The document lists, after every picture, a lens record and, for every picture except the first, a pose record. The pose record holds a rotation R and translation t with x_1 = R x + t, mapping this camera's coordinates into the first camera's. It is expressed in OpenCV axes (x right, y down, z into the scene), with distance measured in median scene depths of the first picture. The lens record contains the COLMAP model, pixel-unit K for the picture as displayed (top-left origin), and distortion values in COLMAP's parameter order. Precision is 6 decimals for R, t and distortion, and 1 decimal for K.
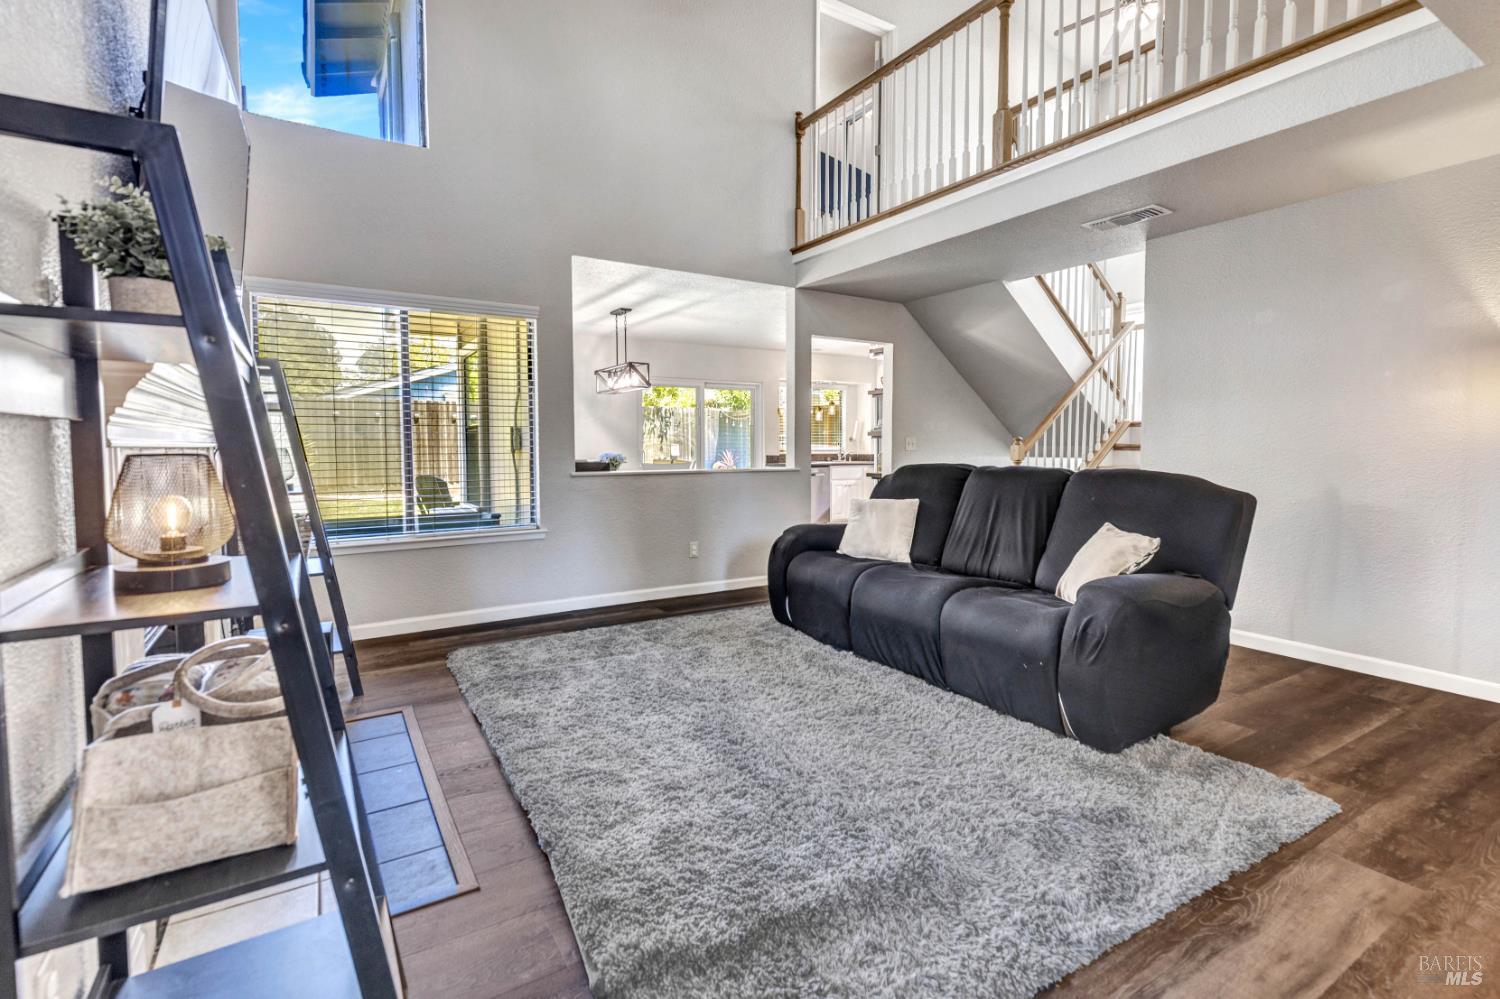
lens RADIAL K [[705.8, 0, 741.2], [0, 705.8, 496.4], [0, 0, 1]] dist [0.002969, 0.000312]
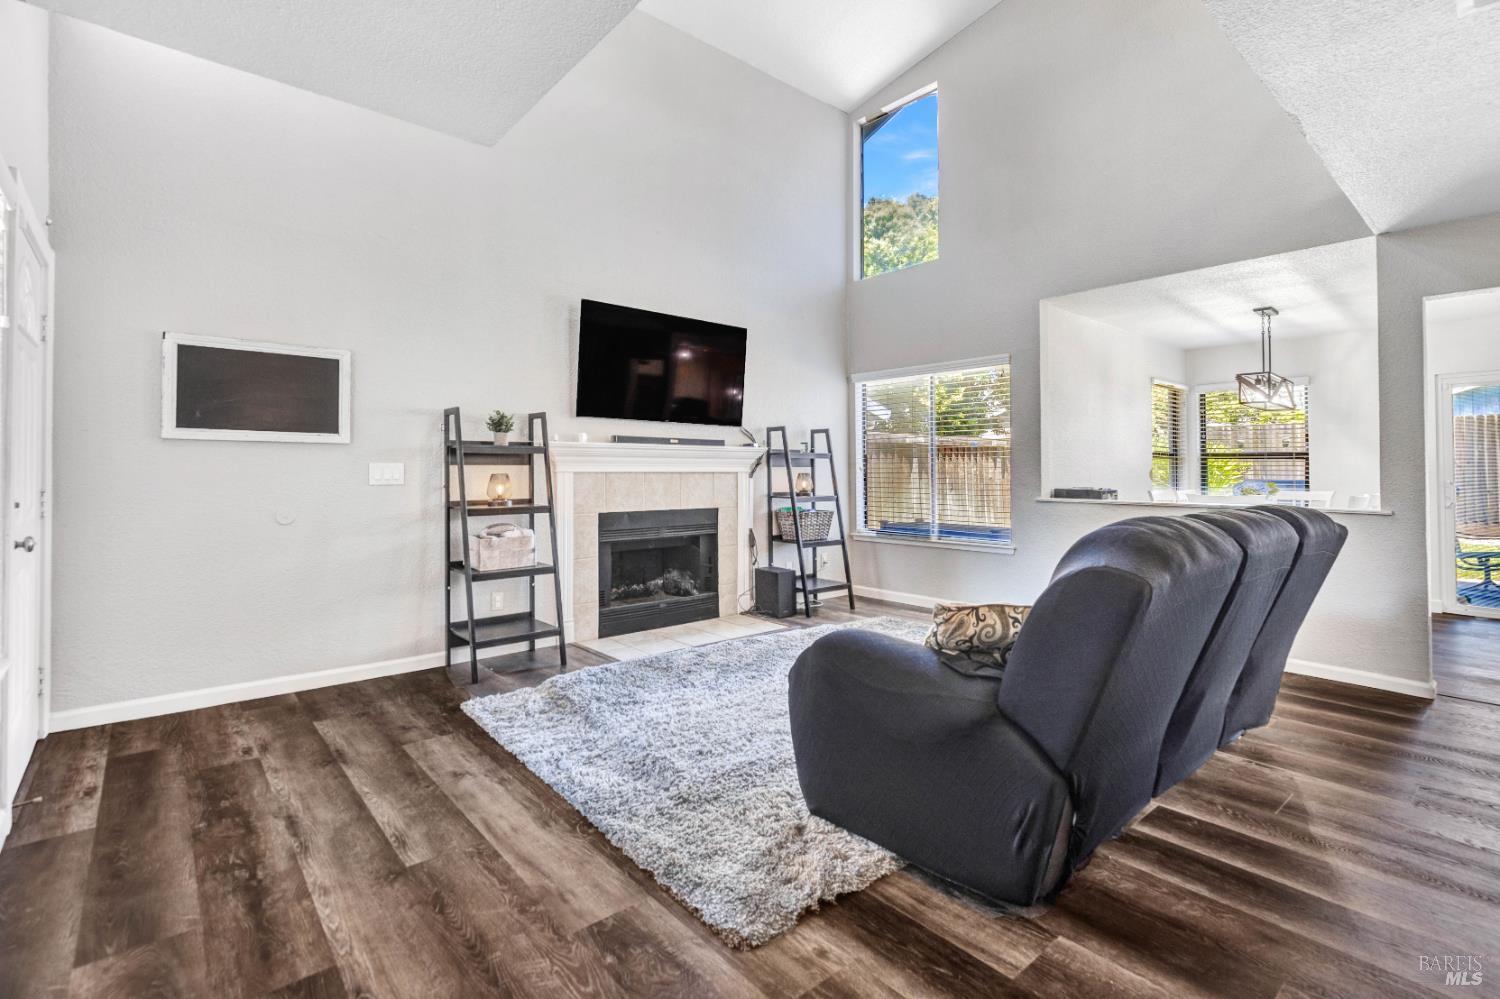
lens RADIAL K [[676.5, 0, 745.1], [0, 676.5, 474.4], [0, 0, 1]] dist [0.013737, -0.000023]
pose [[0.153325, 0.005692, -0.988159, 1.755180], [-0.068530, 0.997637, -0.004887, -0.082133], [0.985797, 0.068468, 0.153353, 0.952388]]
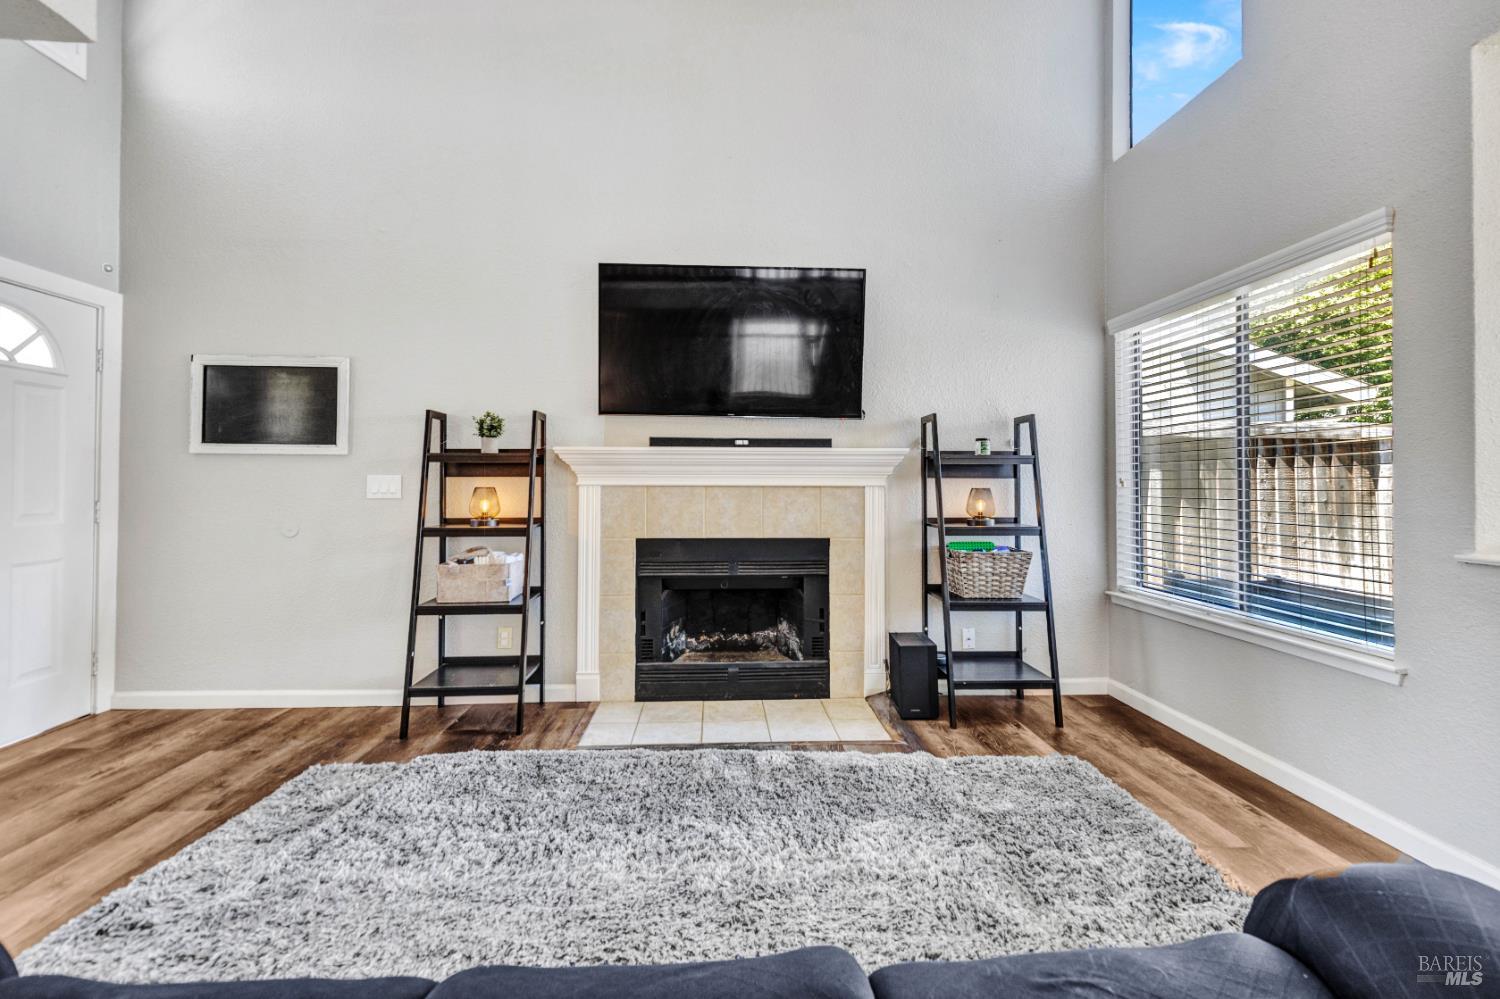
lens RADIAL K [[683.3, 0, 746.7], [0, 683.3, 472.6], [0, 0, 1]] dist [0.010313, 0.000097]
pose [[-0.467528, -0.014784, -0.883855, 0.839084], [-0.062085, 0.997940, 0.016149, -0.149077], [0.881795, 0.062424, -0.467483, 1.933312]]
